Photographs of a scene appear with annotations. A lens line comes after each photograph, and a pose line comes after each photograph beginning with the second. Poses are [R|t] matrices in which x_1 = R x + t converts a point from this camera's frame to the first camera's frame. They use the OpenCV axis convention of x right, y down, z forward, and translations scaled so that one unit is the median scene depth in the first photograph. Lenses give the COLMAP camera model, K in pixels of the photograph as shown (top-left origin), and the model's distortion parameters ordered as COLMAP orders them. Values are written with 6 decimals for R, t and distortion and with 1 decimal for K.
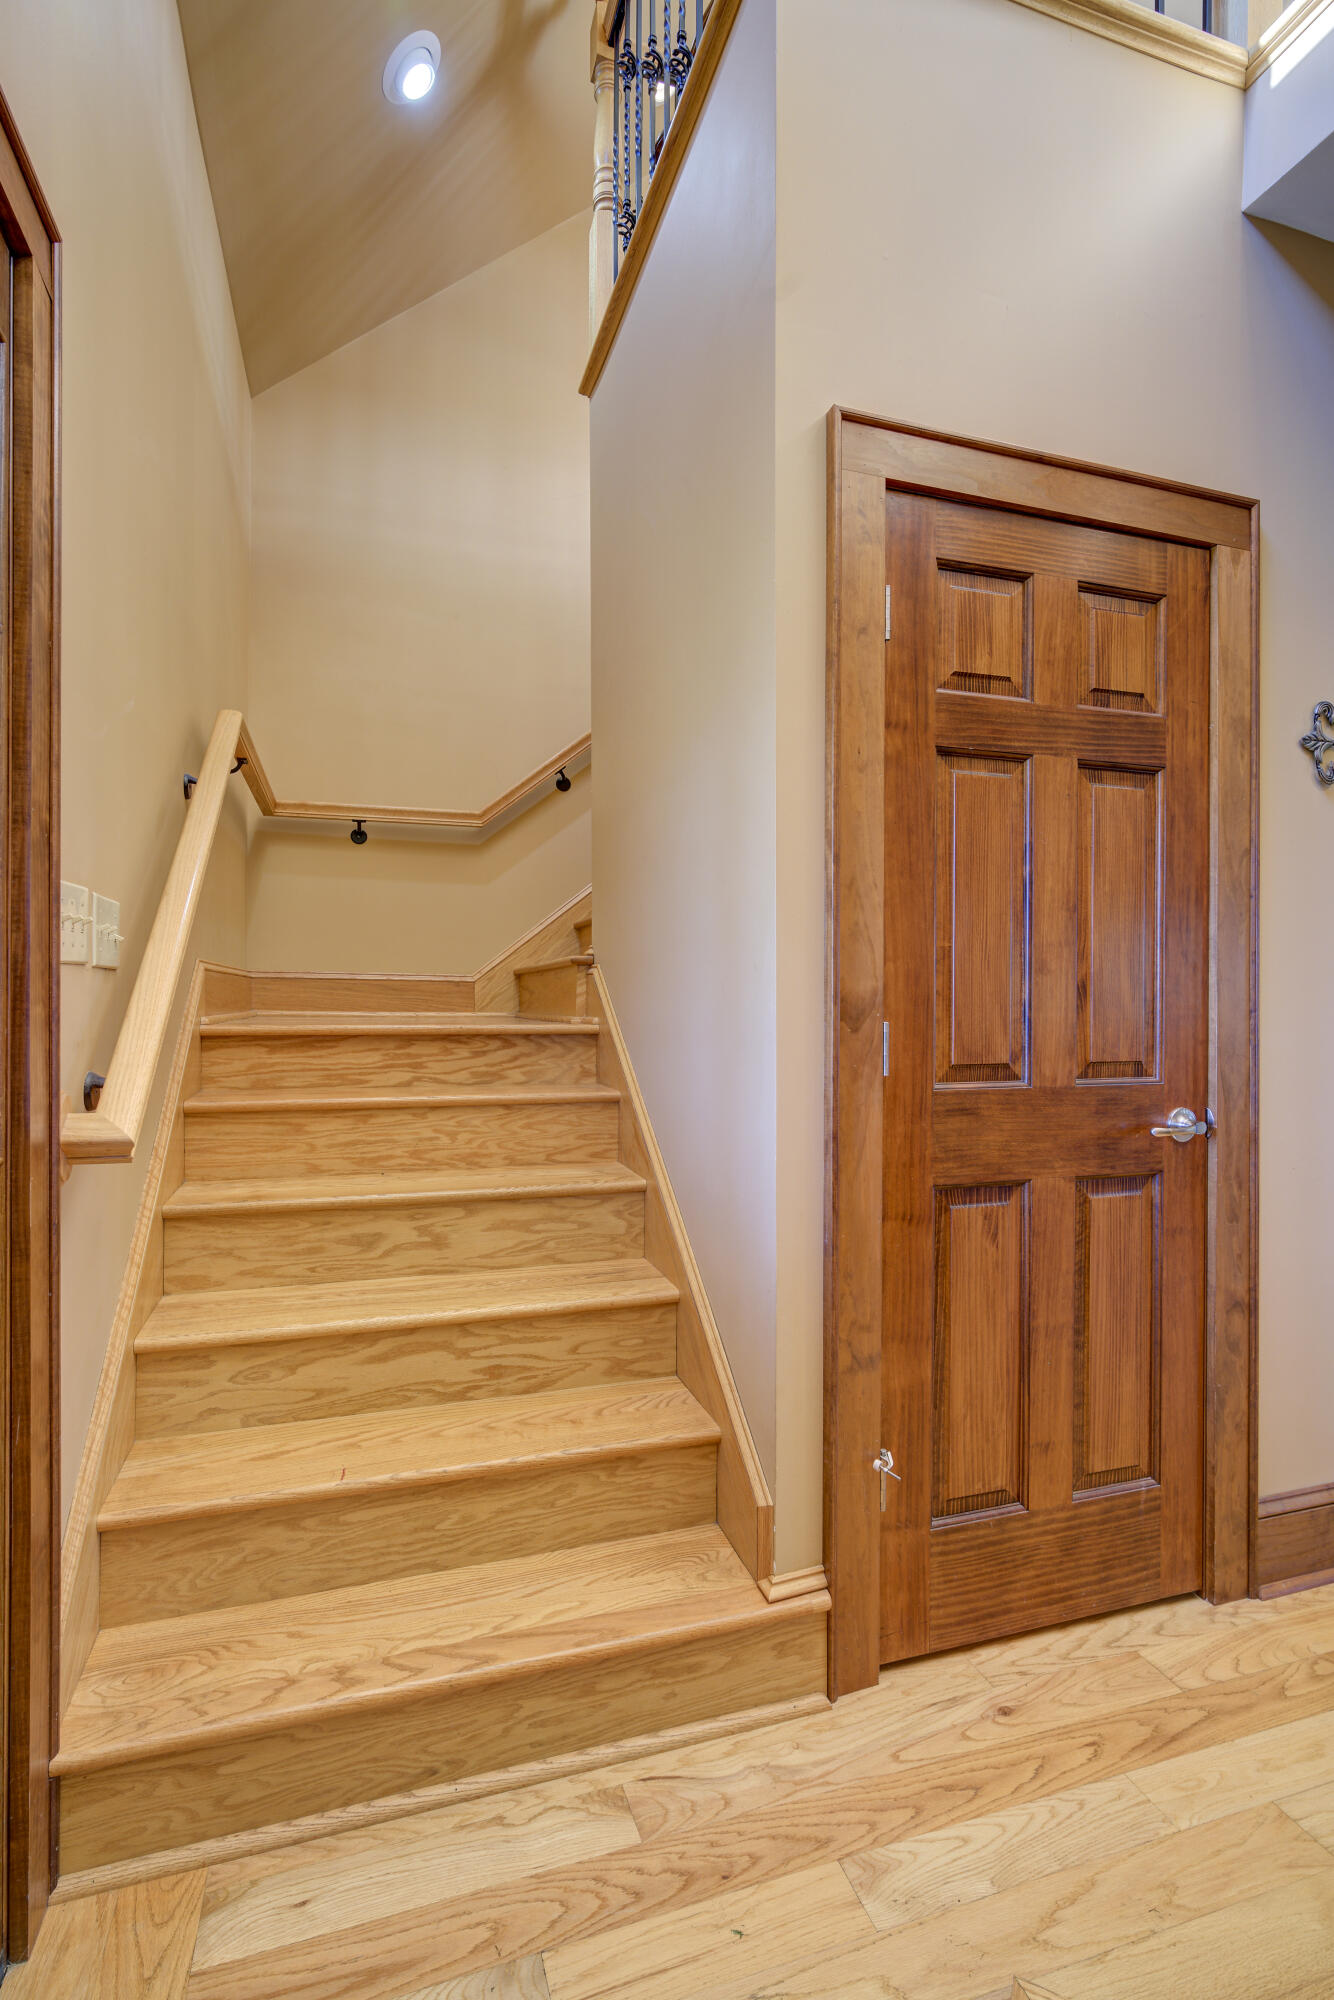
lens RADIAL K [[930.4, 0, 667.0], [0, 930.4, 1000.0], [0, 0, 1]] dist [-0.000014, 0.000246]
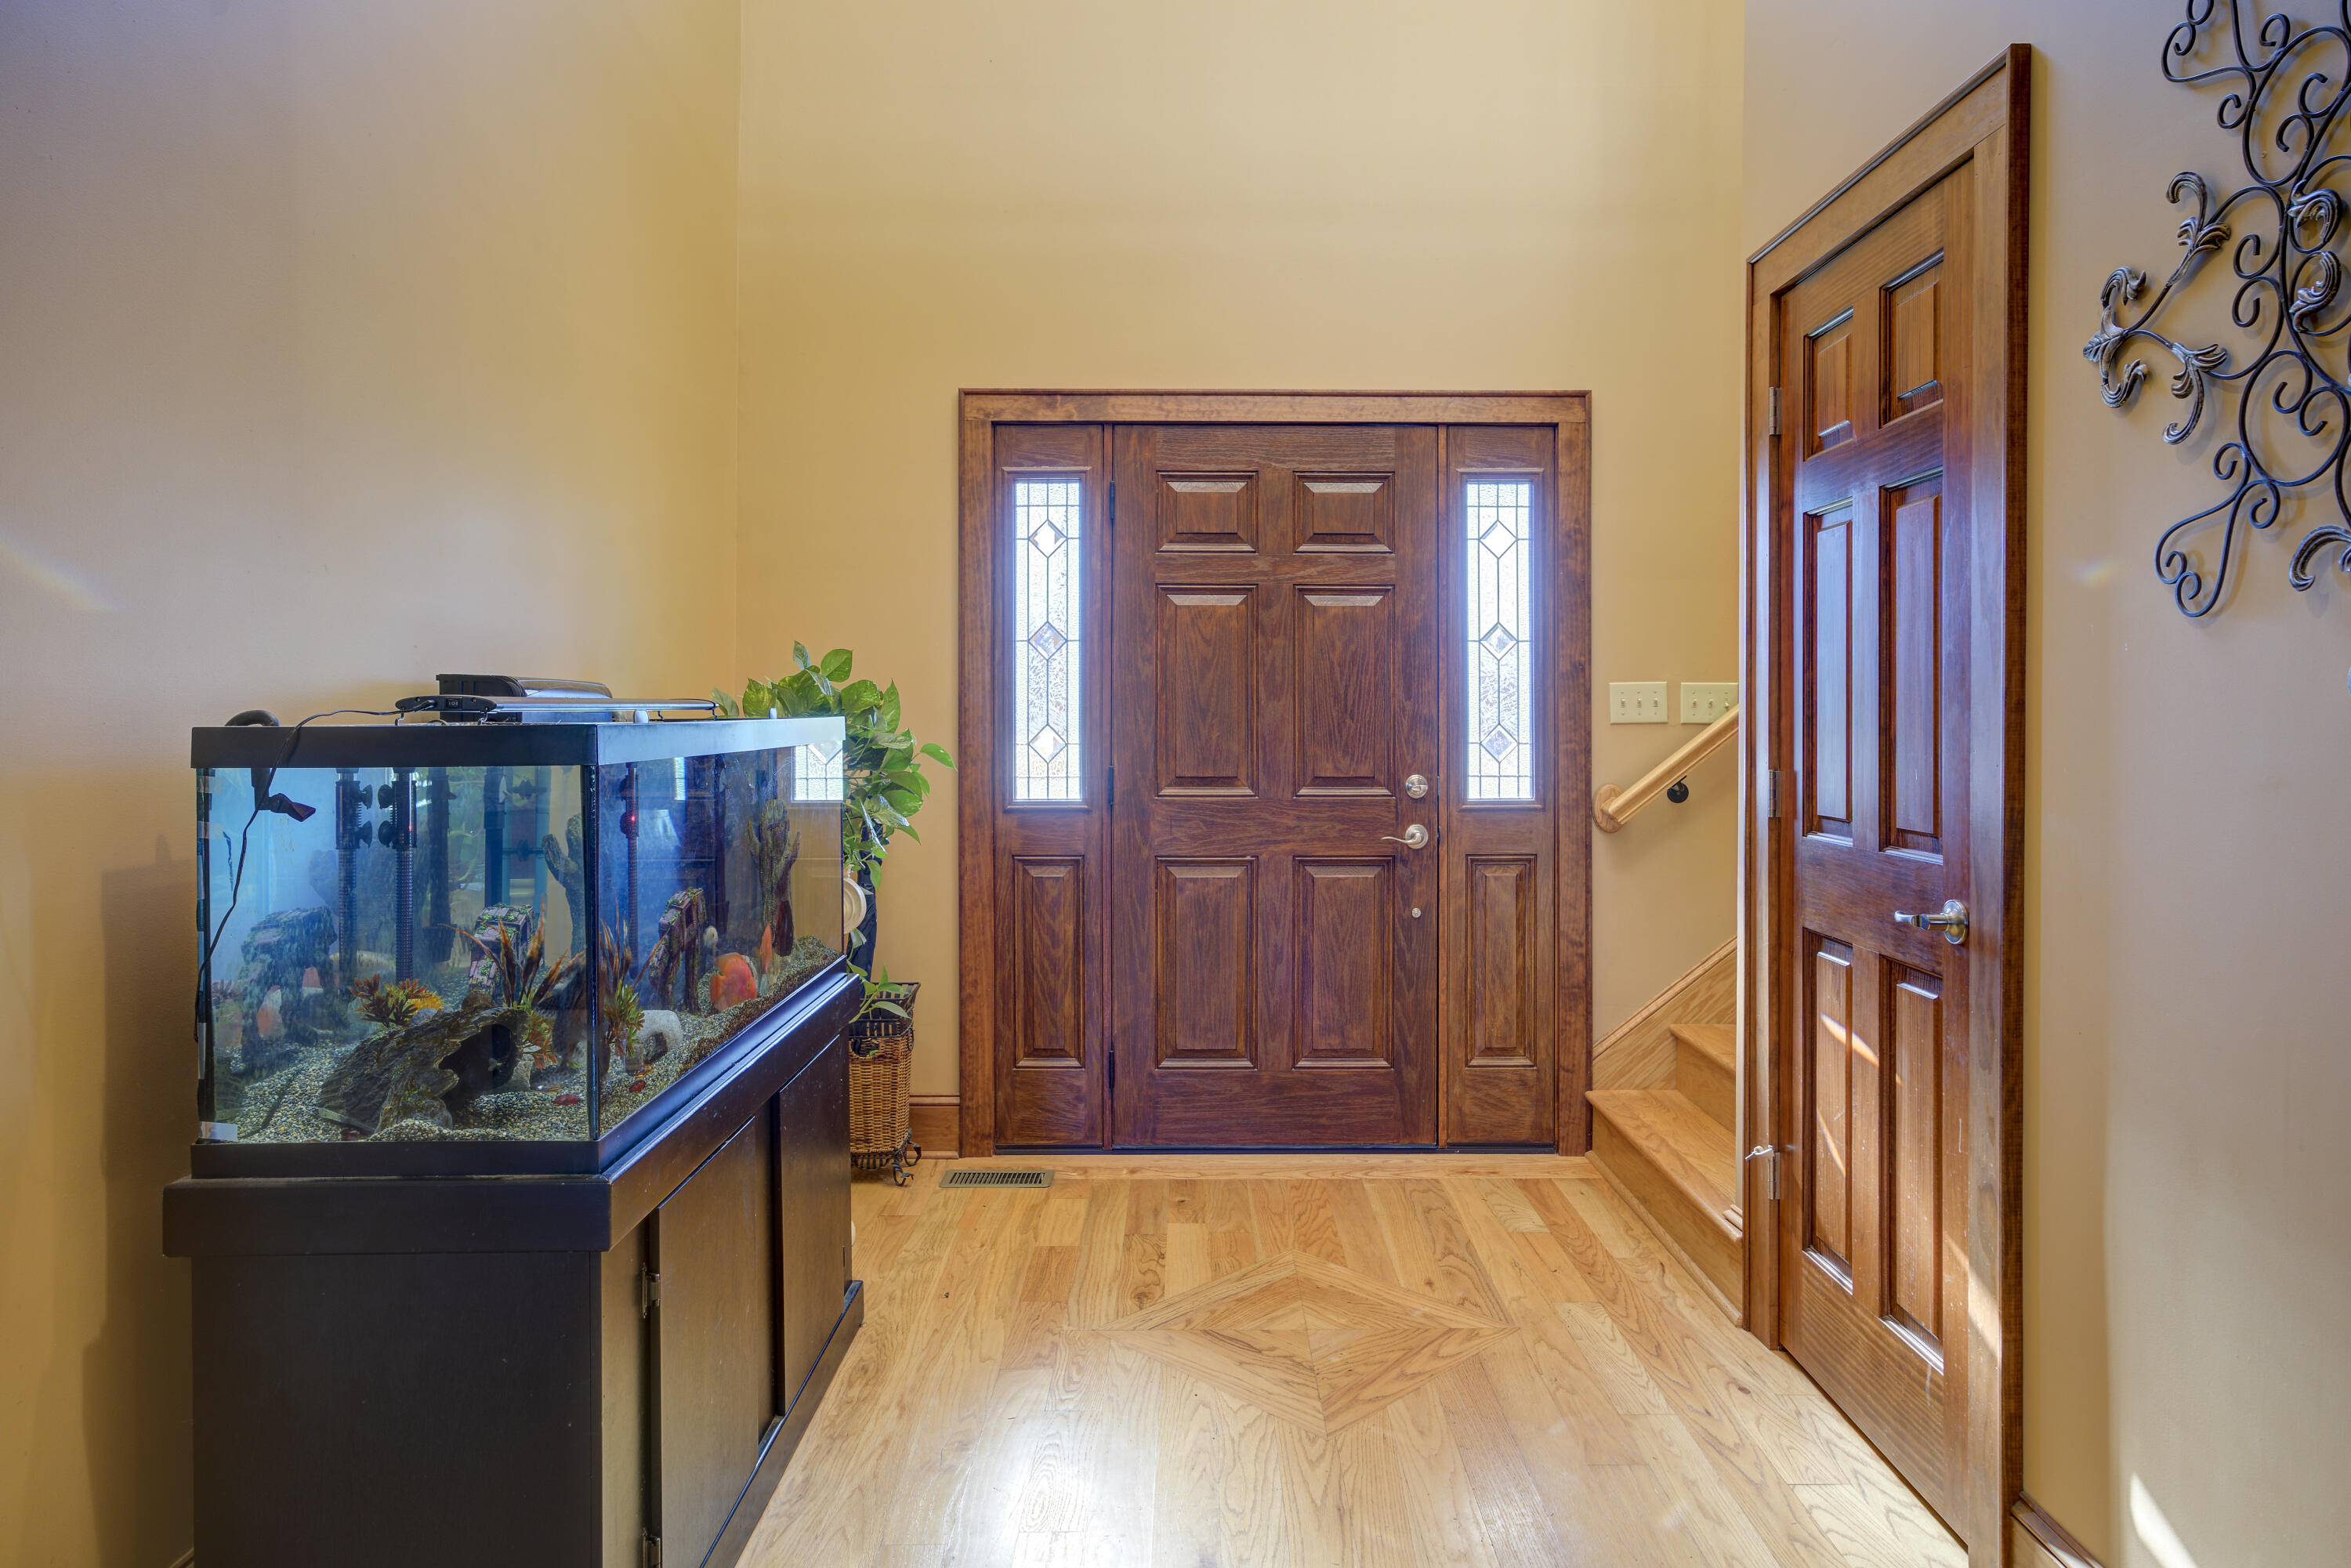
lens RADIAL K [[1414.3, 0, 1177.7], [0, 1414.3, 710.2], [0, 0, 1]] dist [0.000564, 0.000275]
pose [[-0.301992, 0.001381, -0.953309, 2.599345], [-0.005143, 0.999982, 0.003078, -0.079395], [0.953297, 0.005832, -0.301980, 1.004924]]
